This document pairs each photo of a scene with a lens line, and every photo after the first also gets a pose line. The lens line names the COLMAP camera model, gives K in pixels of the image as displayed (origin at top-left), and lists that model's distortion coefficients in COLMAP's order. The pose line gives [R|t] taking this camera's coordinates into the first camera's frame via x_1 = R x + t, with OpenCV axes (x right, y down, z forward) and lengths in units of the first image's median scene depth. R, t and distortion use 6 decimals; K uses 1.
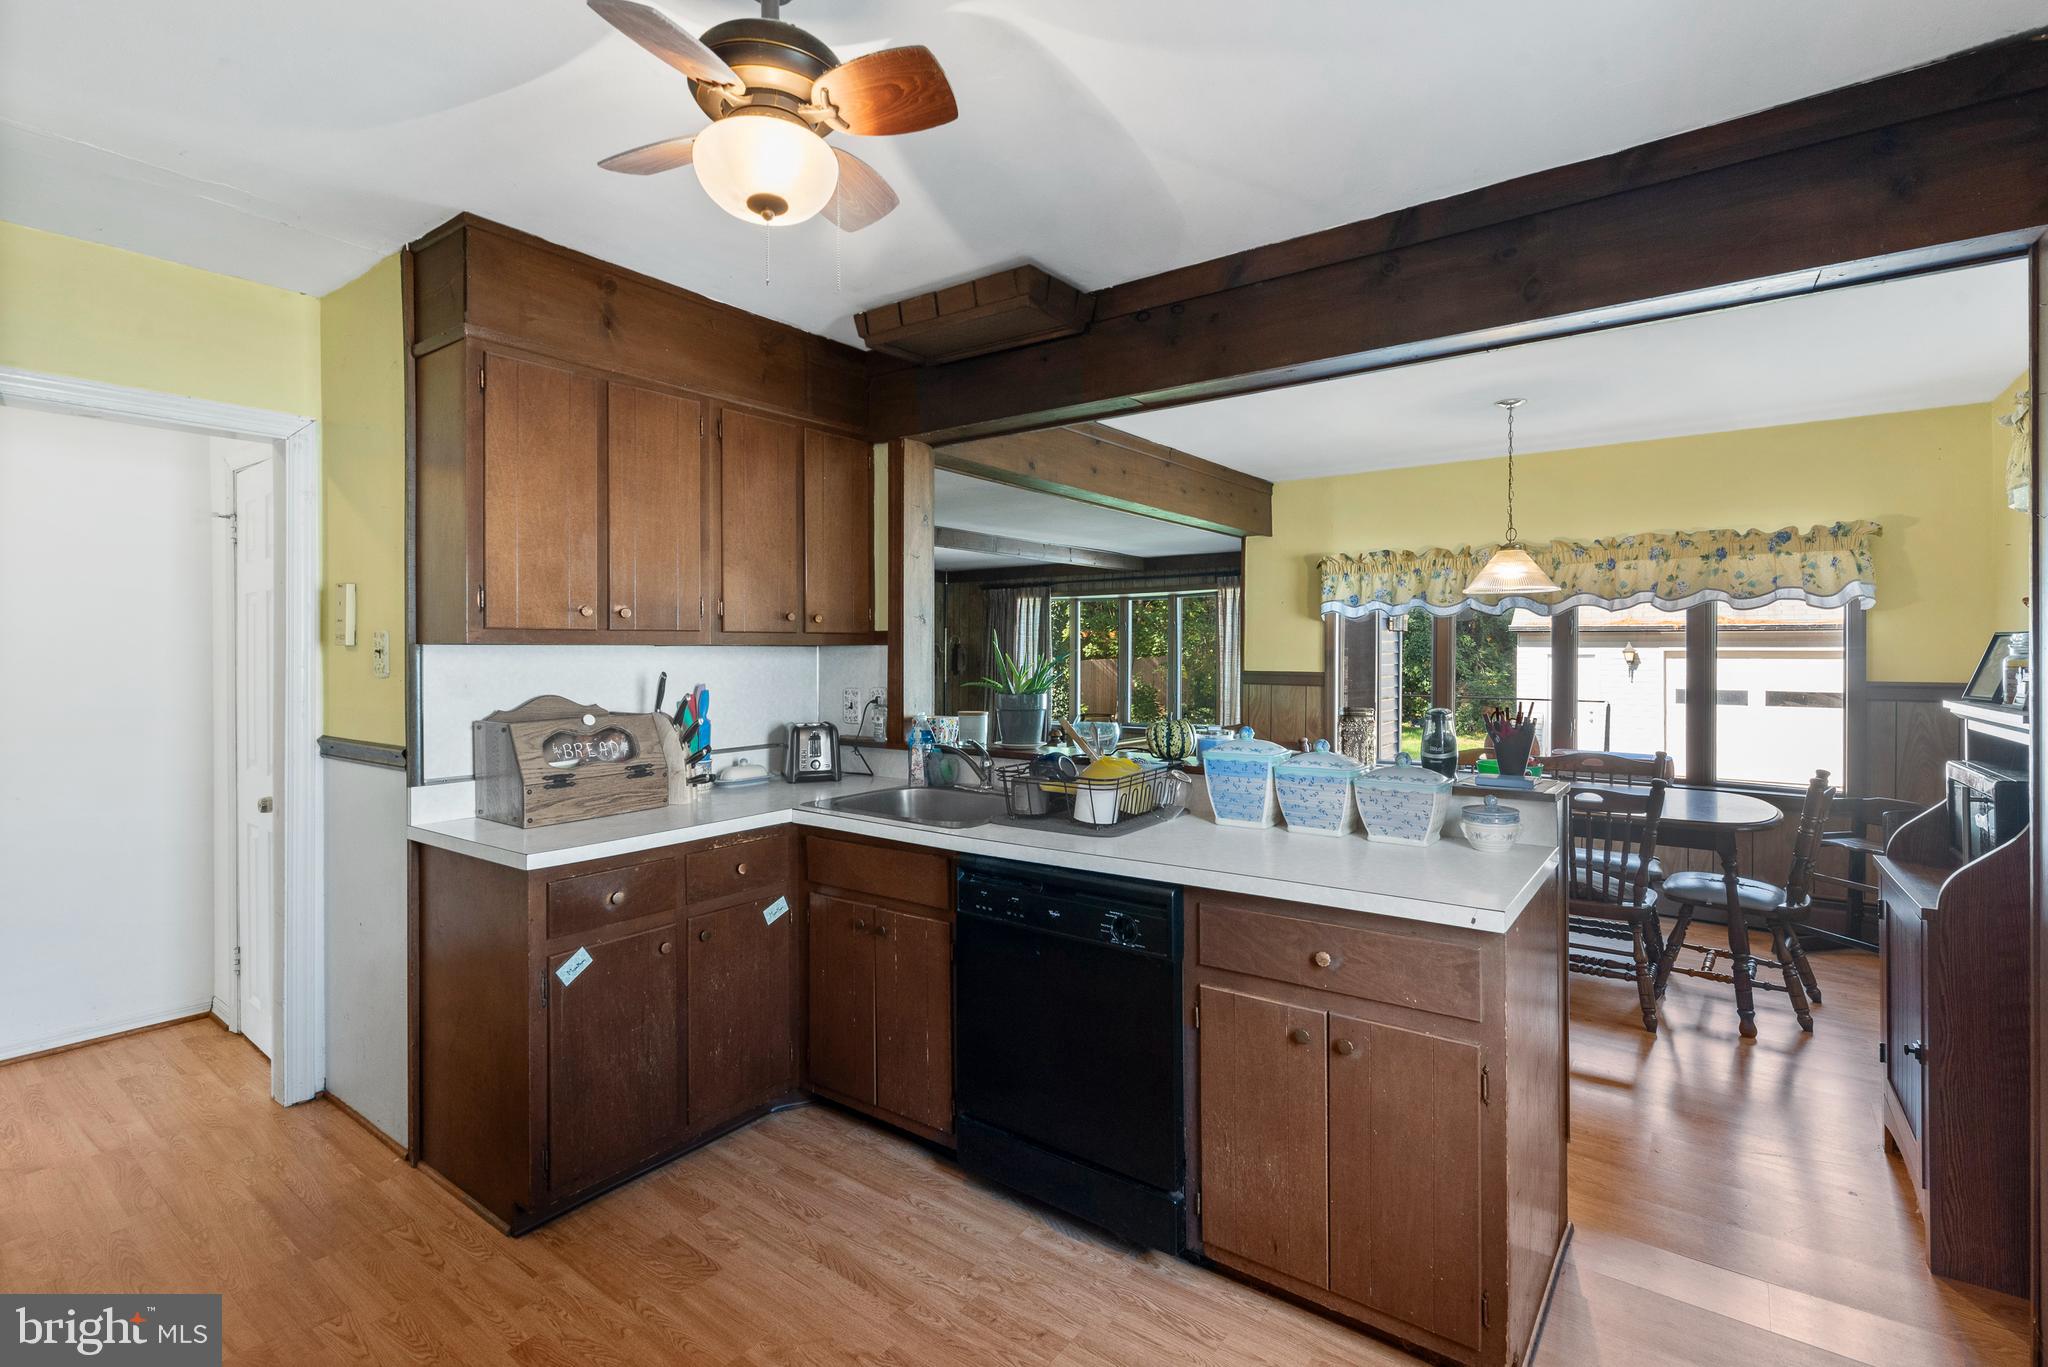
lens RADIAL K [[963.7, 0, 1017.0], [0, 963.7, 653.1], [0, 0, 1]] dist [0.001265, 0.000118]
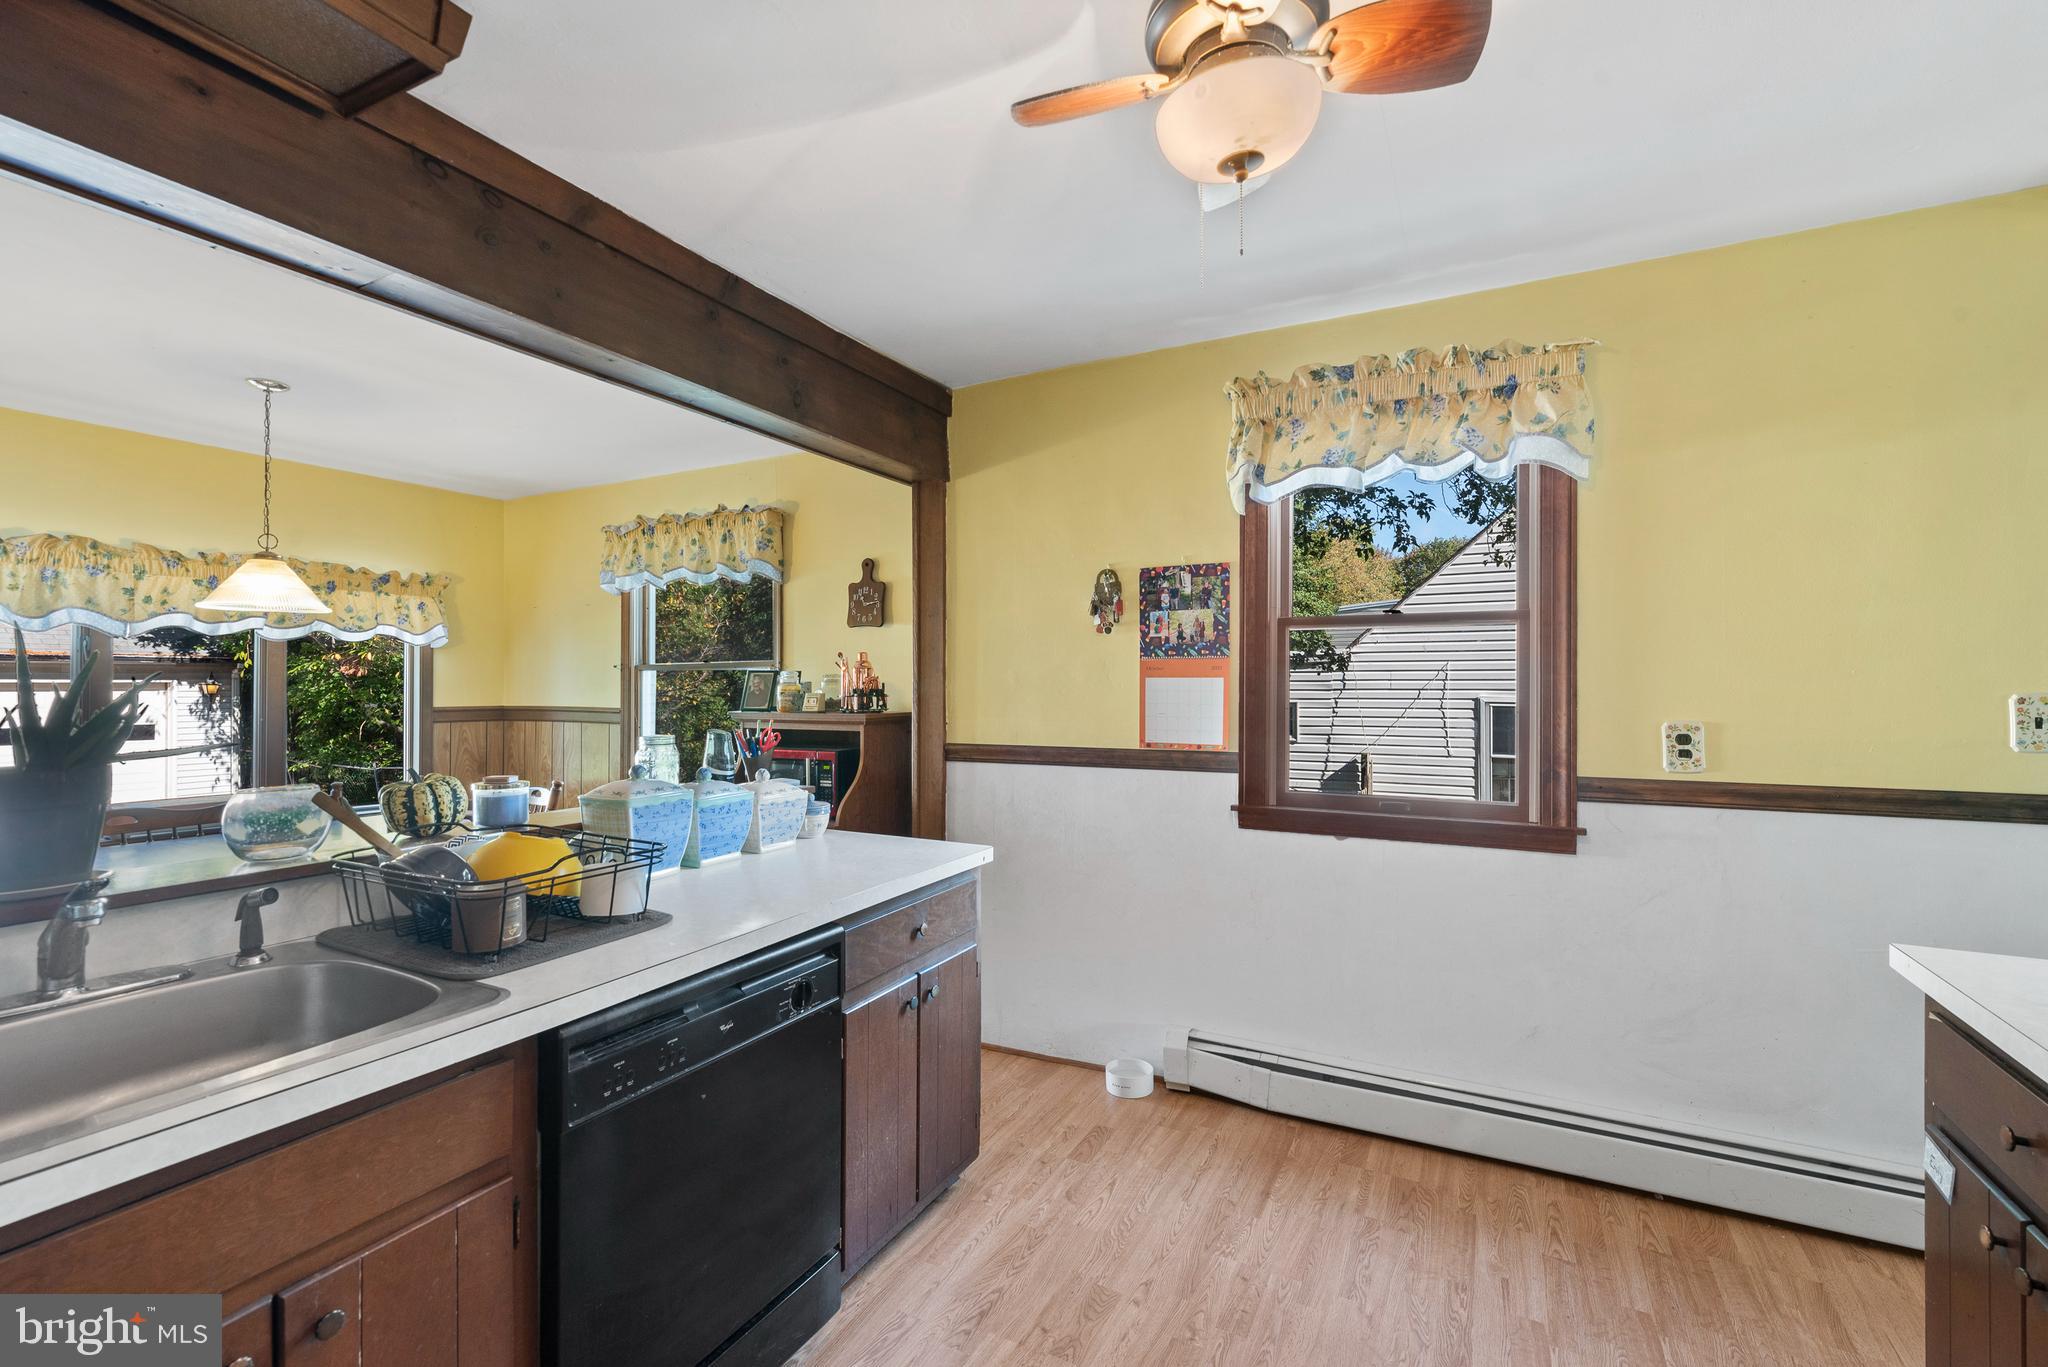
lens RADIAL K [[885.1, 0, 1024.0], [0, 885.1, 683.5], [0, 0, 1]] dist [-0.000794, -0.000311]
pose [[-0.174317, 0.001924, 0.984688, -0.351892], [0.002004, 0.999997, -0.001599, 0.003510], [-0.984688, 0.001694, -0.174320, 0.467188]]
